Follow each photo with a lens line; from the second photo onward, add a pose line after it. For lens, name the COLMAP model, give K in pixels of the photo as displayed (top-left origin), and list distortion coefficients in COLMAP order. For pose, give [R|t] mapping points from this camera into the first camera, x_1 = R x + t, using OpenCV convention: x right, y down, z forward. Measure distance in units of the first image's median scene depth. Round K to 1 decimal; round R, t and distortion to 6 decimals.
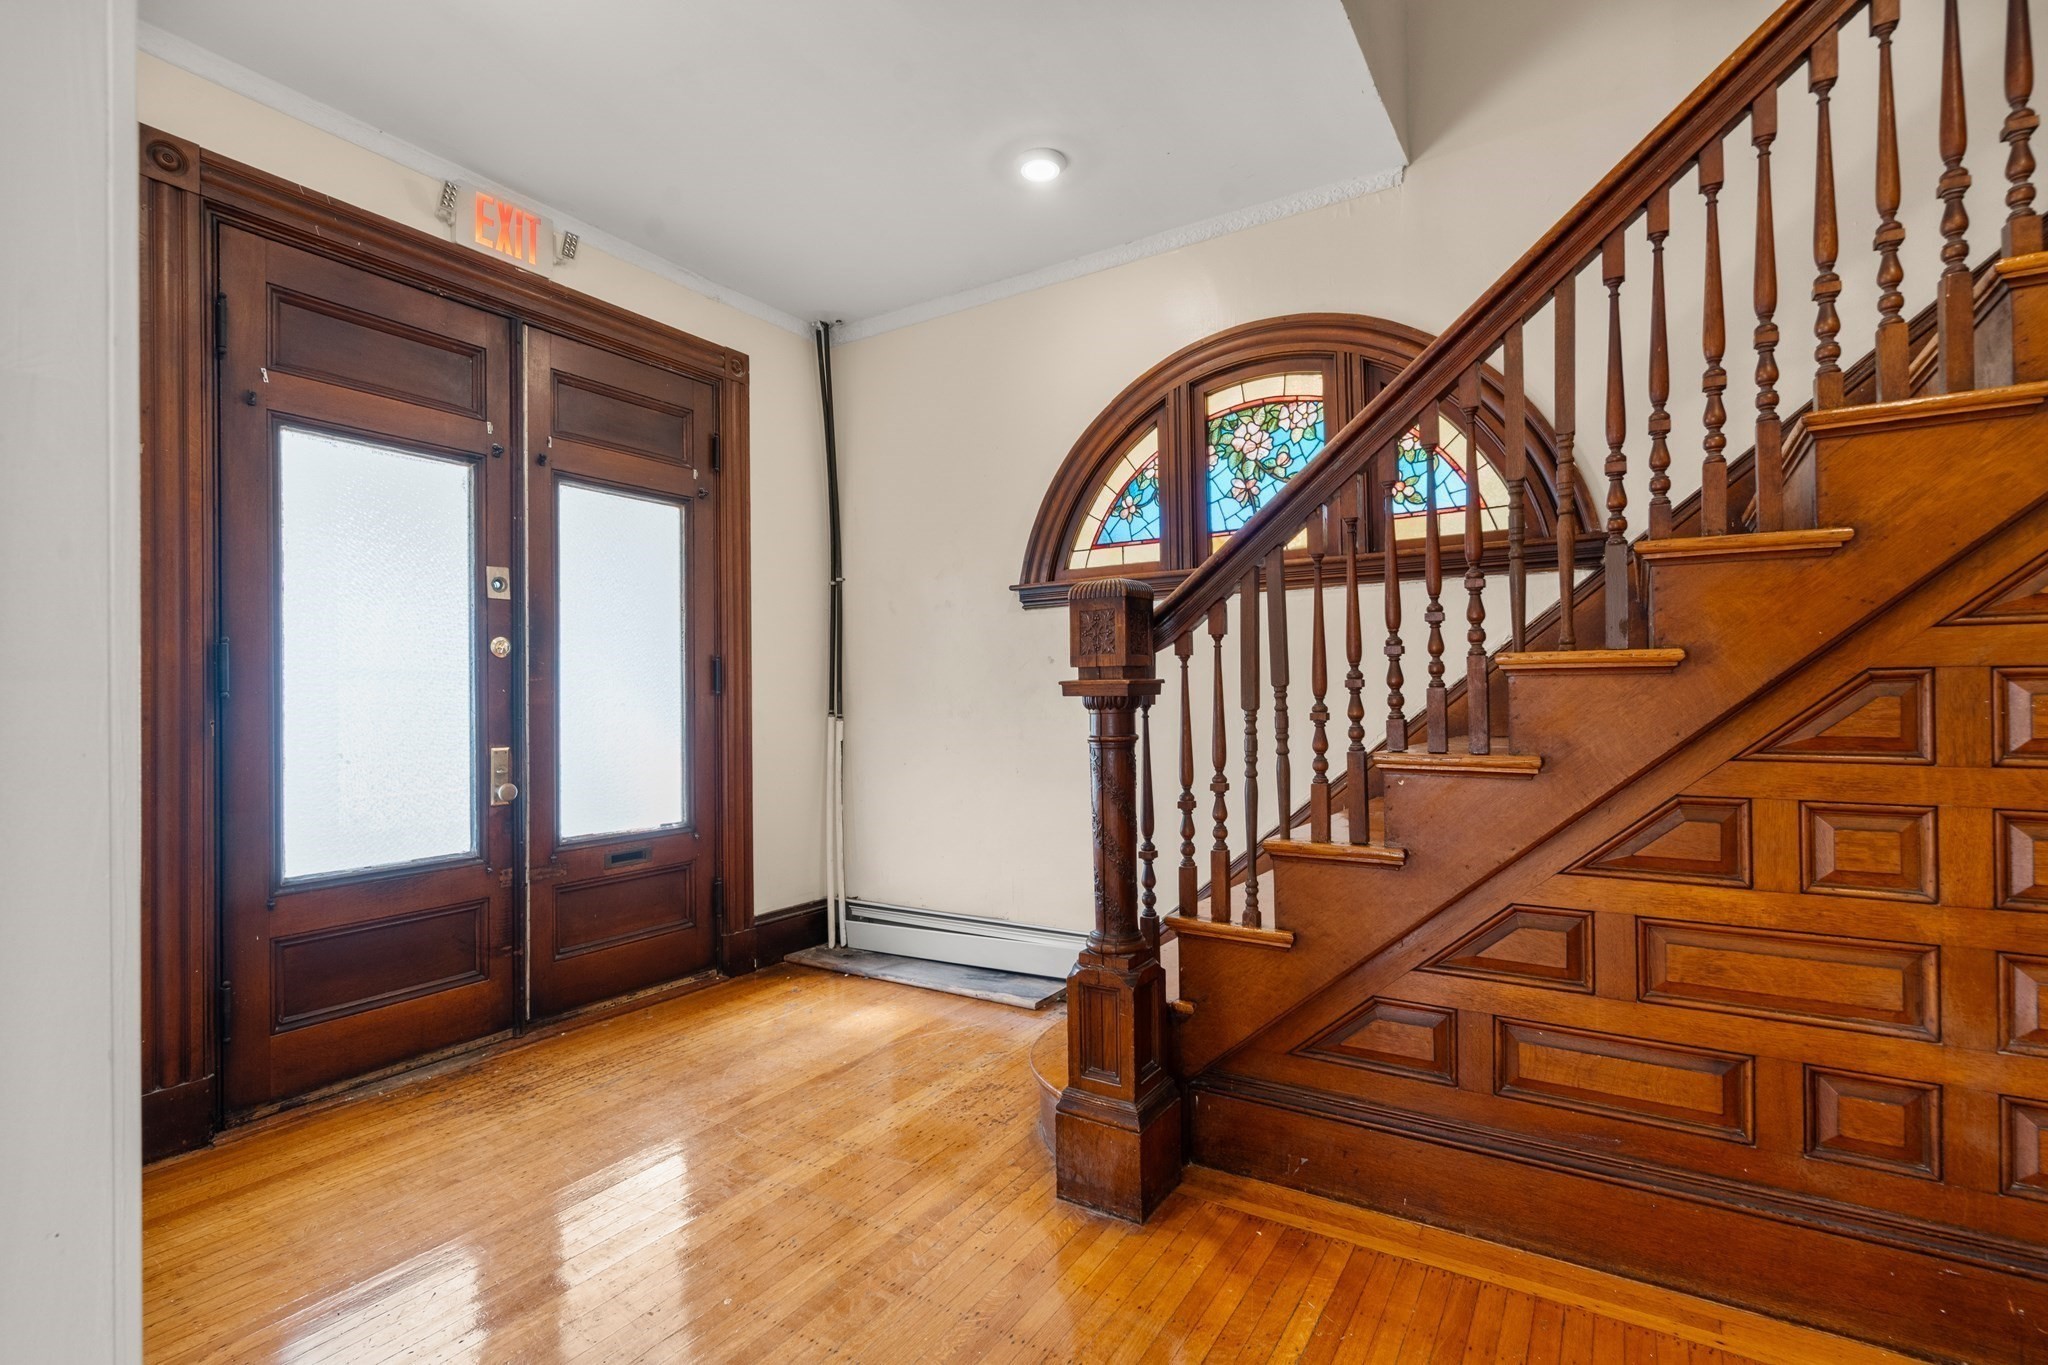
lens RADIAL K [[941.4, 0, 1028.8], [0, 941.4, 692.7], [0, 0, 1]] dist [-0.005517, 0.001002]
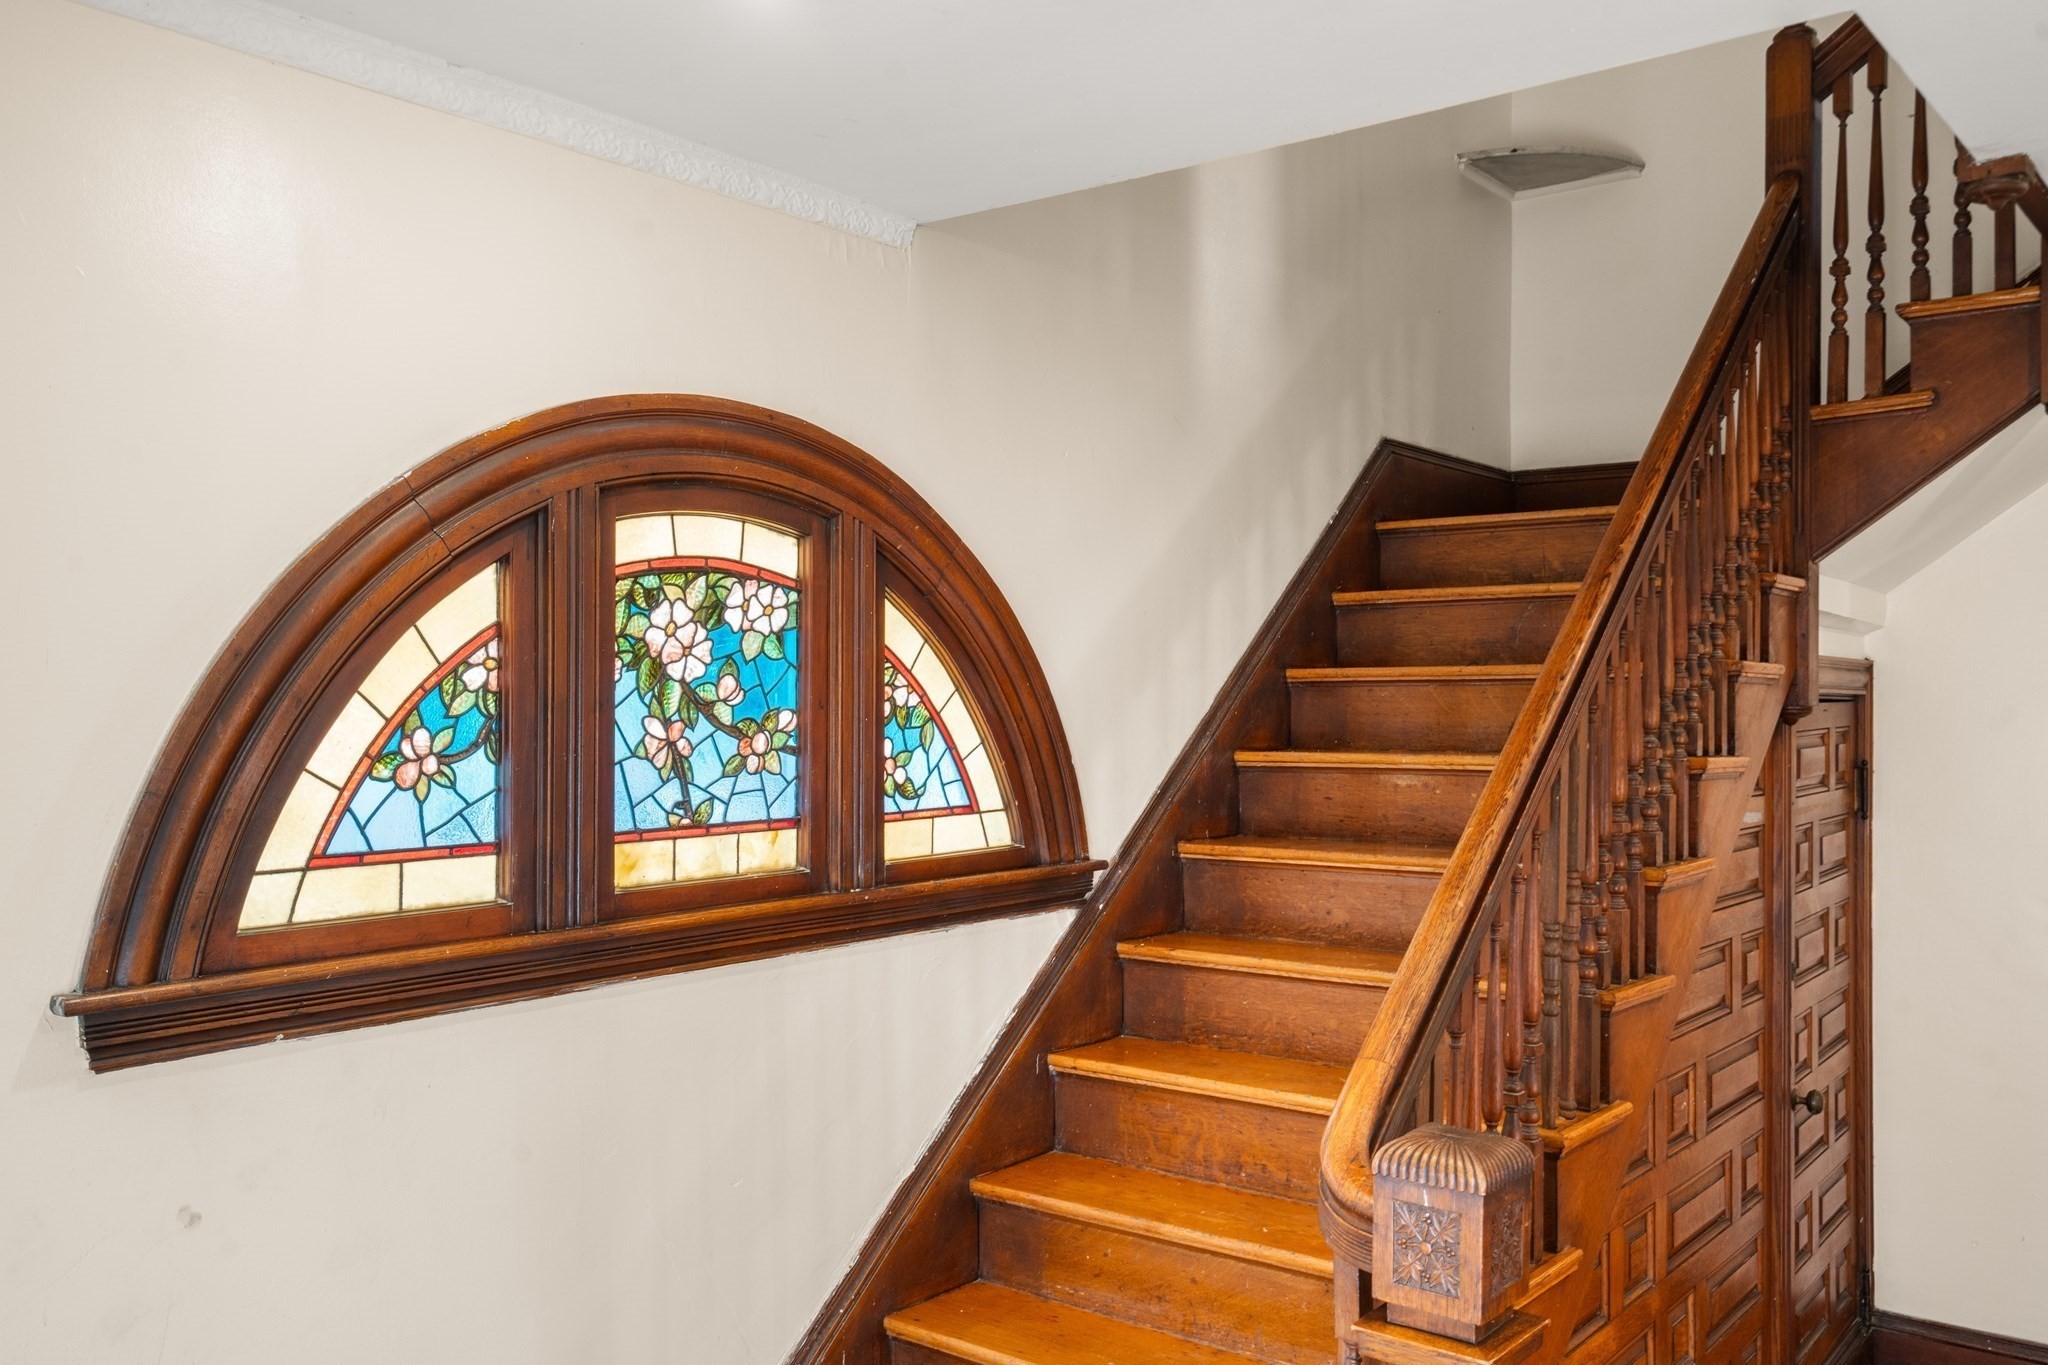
lens RADIAL K [[1707.1, 0, 1023.2], [0, 1707.1, 691.5], [0, 0, 1]] dist [0.010437, -0.001045]
pose [[0.123923, 0.013237, 0.992204, -0.684701], [-0.003190, 0.999911, -0.012941, -0.272723], [-0.992287, -0.001561, 0.123954, 0.854588]]
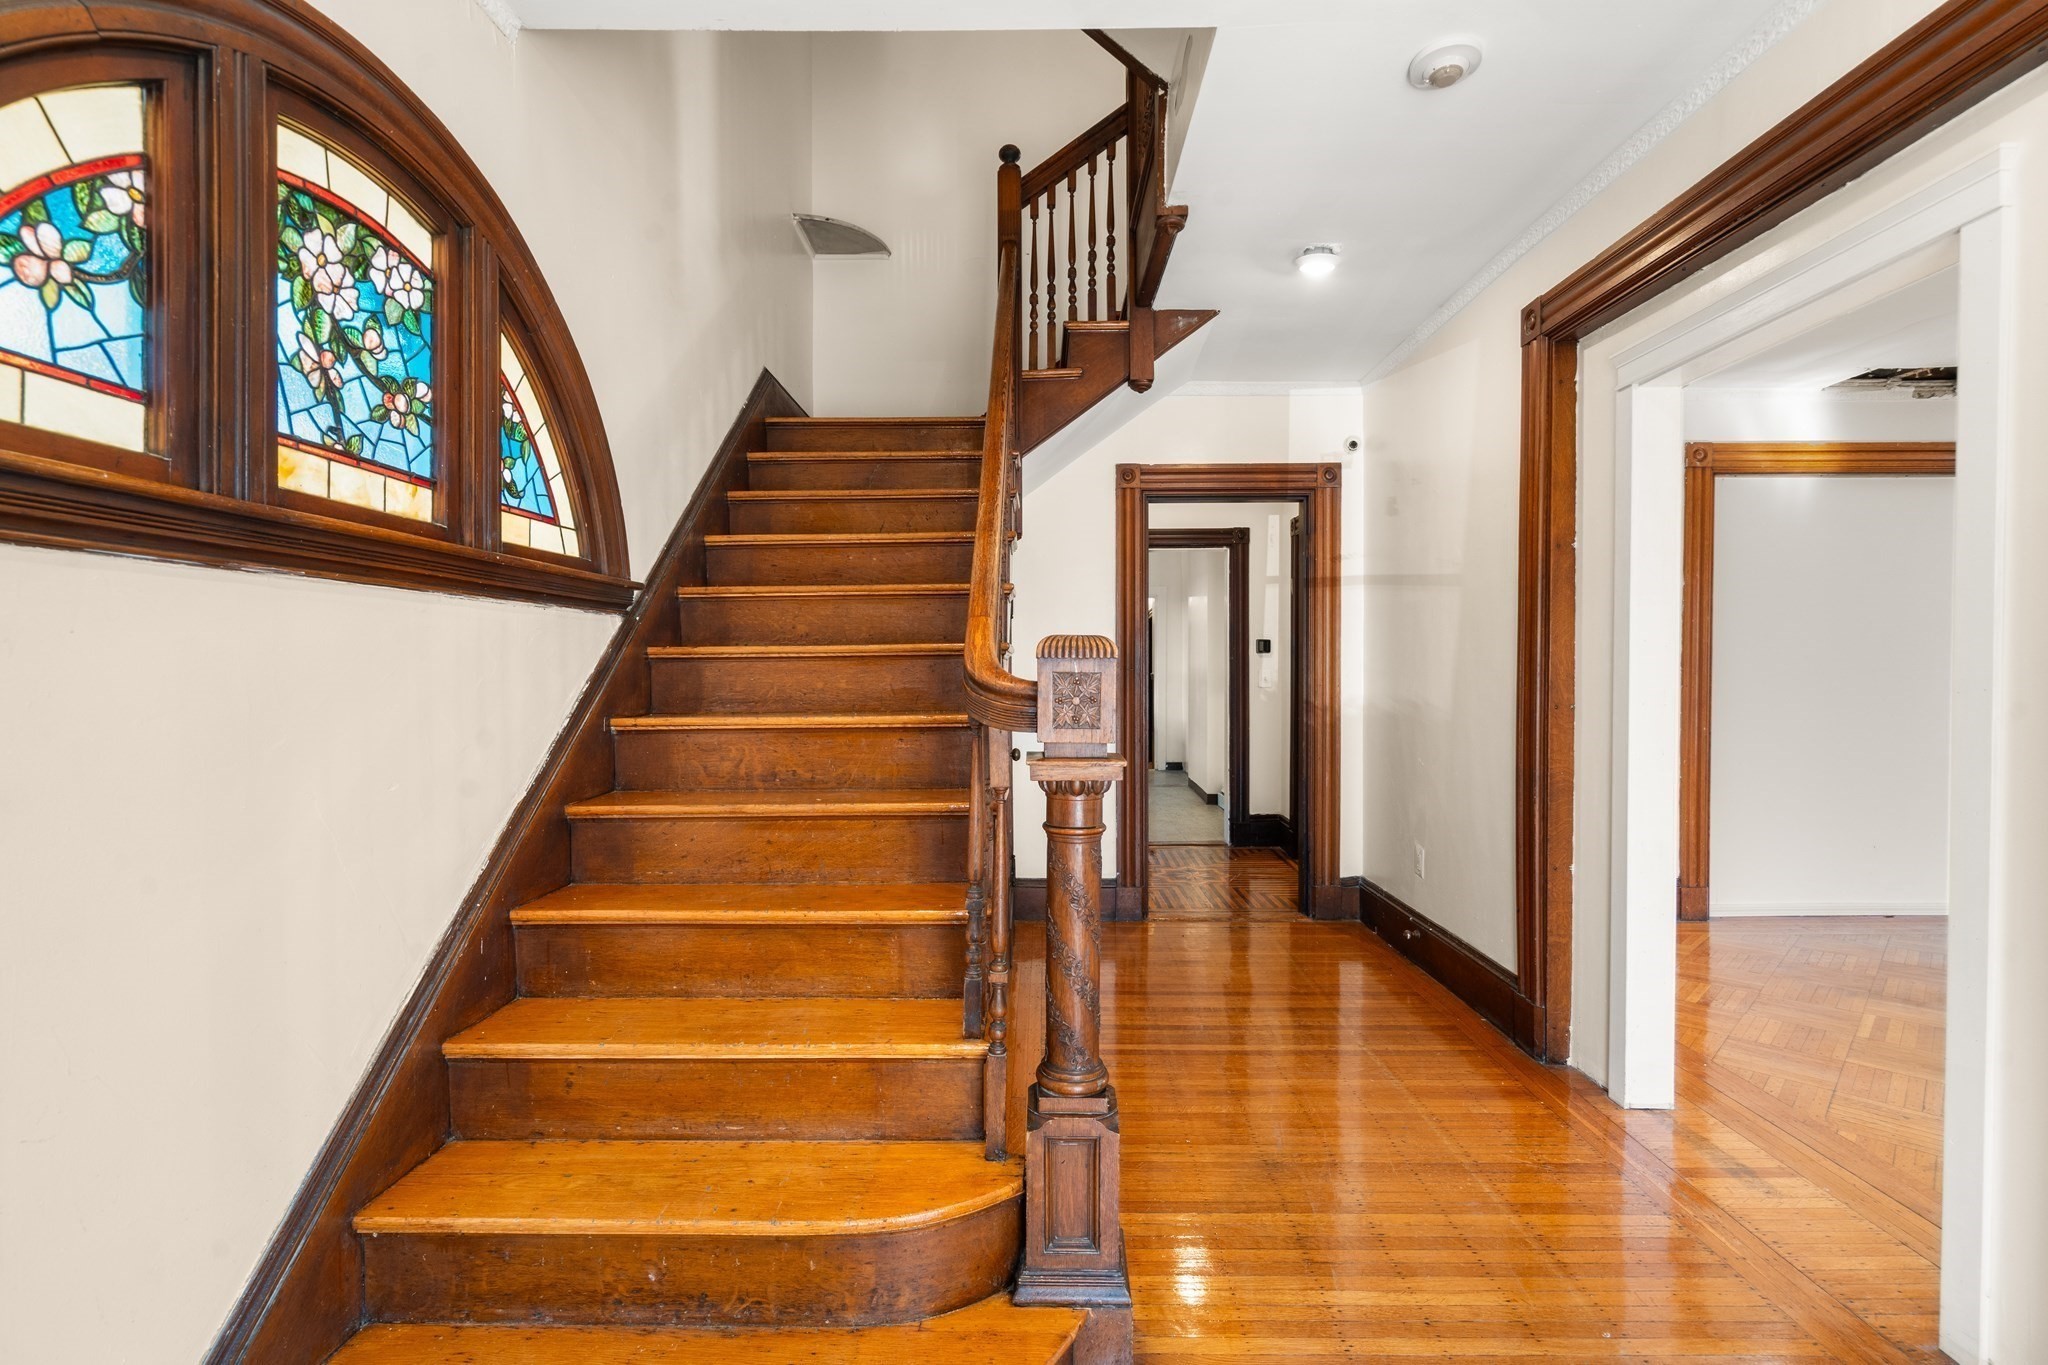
lens RADIAL K [[941.4, 0, 1038.1], [0, 941.4, 680.2], [0, 0, 1]] dist [-0.005517, 0.001002]
pose [[-0.522072, 0.006722, 0.852875, -0.441775], [0.009384, 0.999954, -0.002137, -0.058993], [-0.852850, 0.006887, -0.522111, 1.108678]]
